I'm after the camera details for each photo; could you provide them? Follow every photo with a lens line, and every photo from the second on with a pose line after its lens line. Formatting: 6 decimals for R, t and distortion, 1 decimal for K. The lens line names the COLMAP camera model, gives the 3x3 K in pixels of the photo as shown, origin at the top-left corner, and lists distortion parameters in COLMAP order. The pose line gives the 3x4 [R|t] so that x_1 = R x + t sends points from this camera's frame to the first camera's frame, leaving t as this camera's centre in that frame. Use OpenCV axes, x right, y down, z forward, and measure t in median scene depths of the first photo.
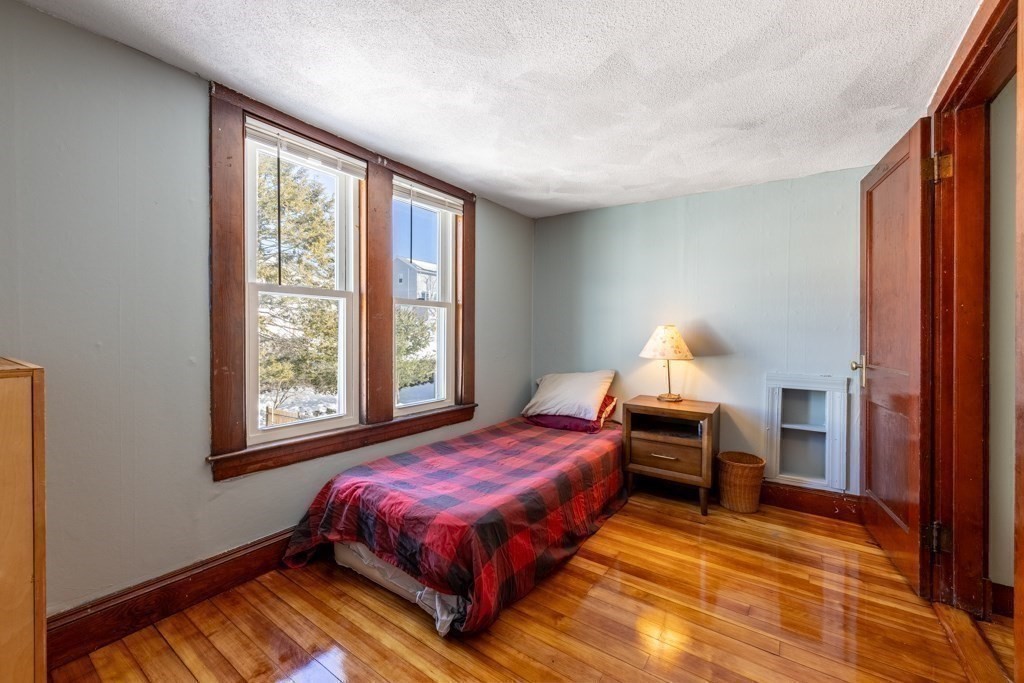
lens RADIAL K [[411.0, 0, 511.9], [0, 411.0, 336.2], [0, 0, 1]] dist [0.001117, 0.000485]
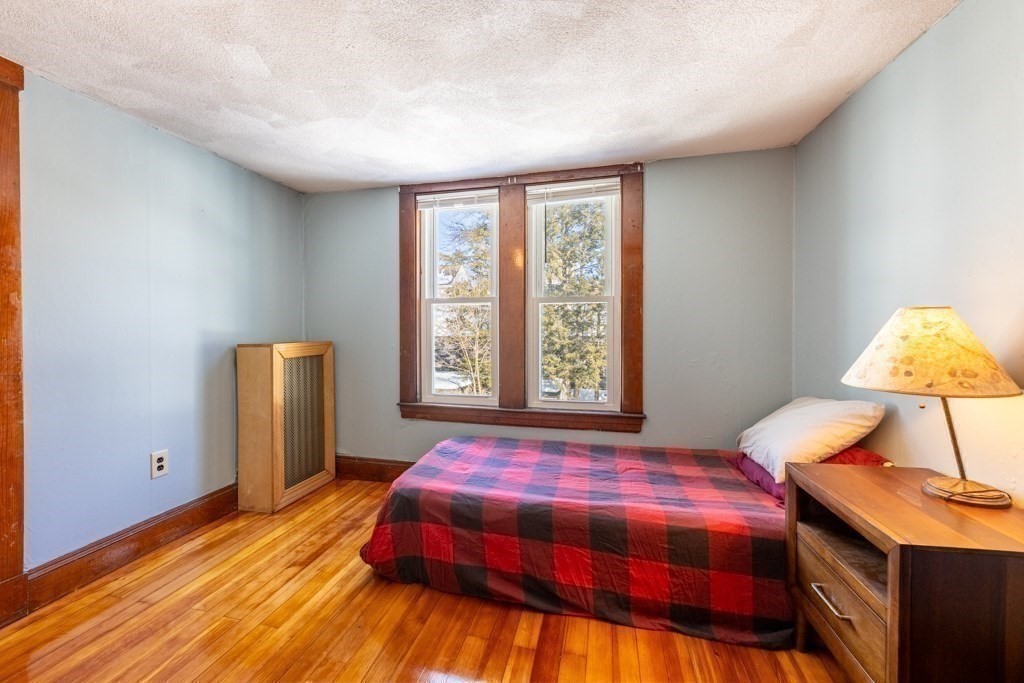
lens RADIAL K [[411.0, 0, 511.9], [0, 411.0, 336.2], [0, 0, 1]] dist [0.001117, 0.000485]
pose [[0.361637, 0.005603, -0.932302, 0.763681], [-0.003328, 0.999983, 0.004718, 0.003222], [0.932313, 0.001396, 0.361650, 0.592788]]
